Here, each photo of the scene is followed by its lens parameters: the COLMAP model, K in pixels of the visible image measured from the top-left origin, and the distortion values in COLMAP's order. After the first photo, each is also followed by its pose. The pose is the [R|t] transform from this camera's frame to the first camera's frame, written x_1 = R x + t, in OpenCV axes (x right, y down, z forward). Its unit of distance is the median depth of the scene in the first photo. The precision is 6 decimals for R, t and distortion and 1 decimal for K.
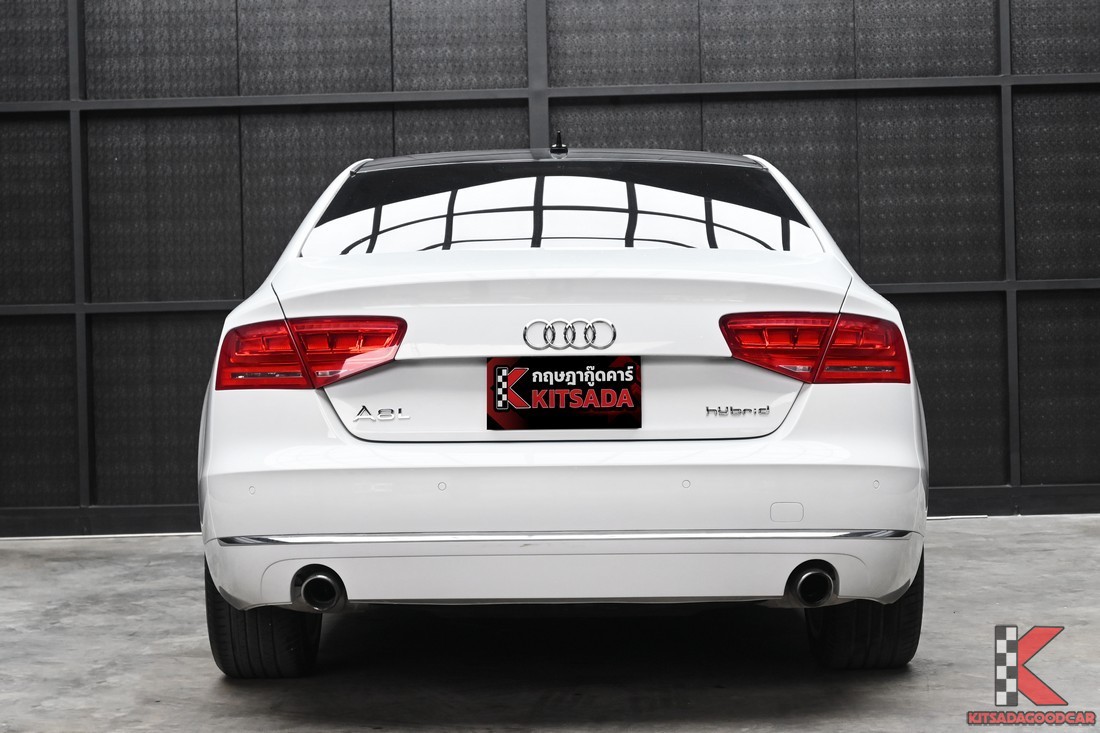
lens RADIAL K [[2233.9, 0, 550.0], [0, 2233.9, 366.5], [0, 0, 1]] dist [0.049042, 0.009573]
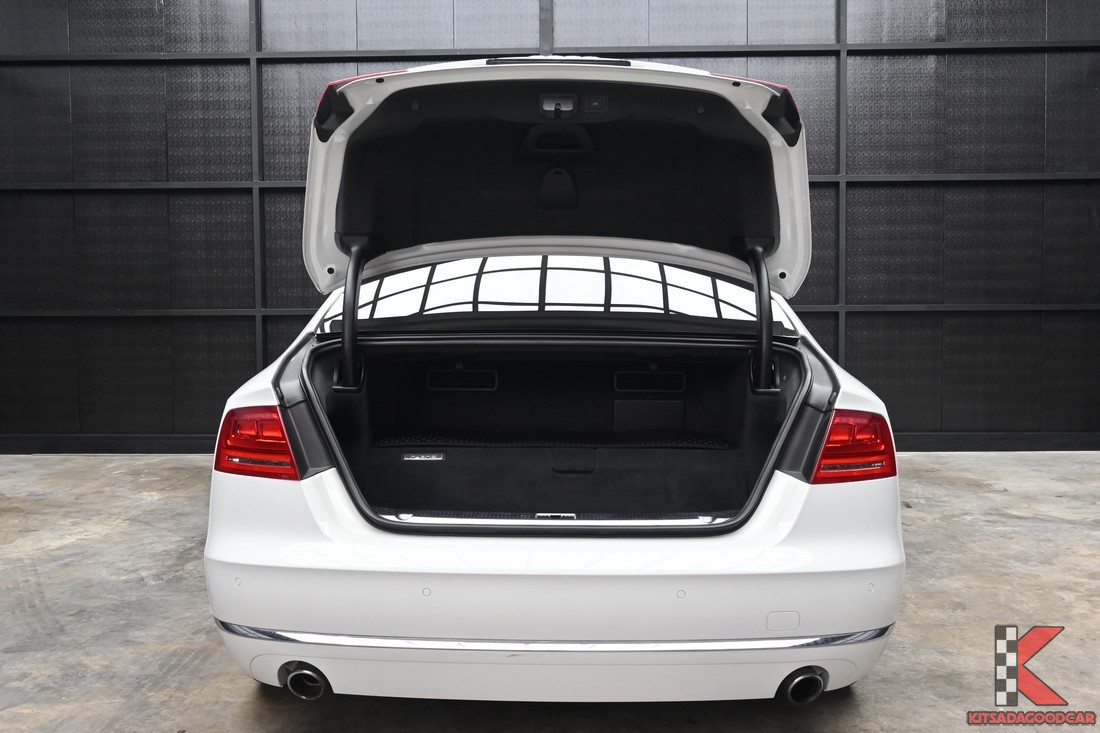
lens RADIAL K [[1081.5, 0, 550.0], [0, 1081.5, 366.5], [0, 0, 1]] dist [0.005345, 0.001591]
pose [[0.999847, 0.017103, -0.003743, 0.004726], [-0.016902, 0.998685, 0.048405, -0.065636], [0.004566, -0.048334, 0.998821, 0.529352]]
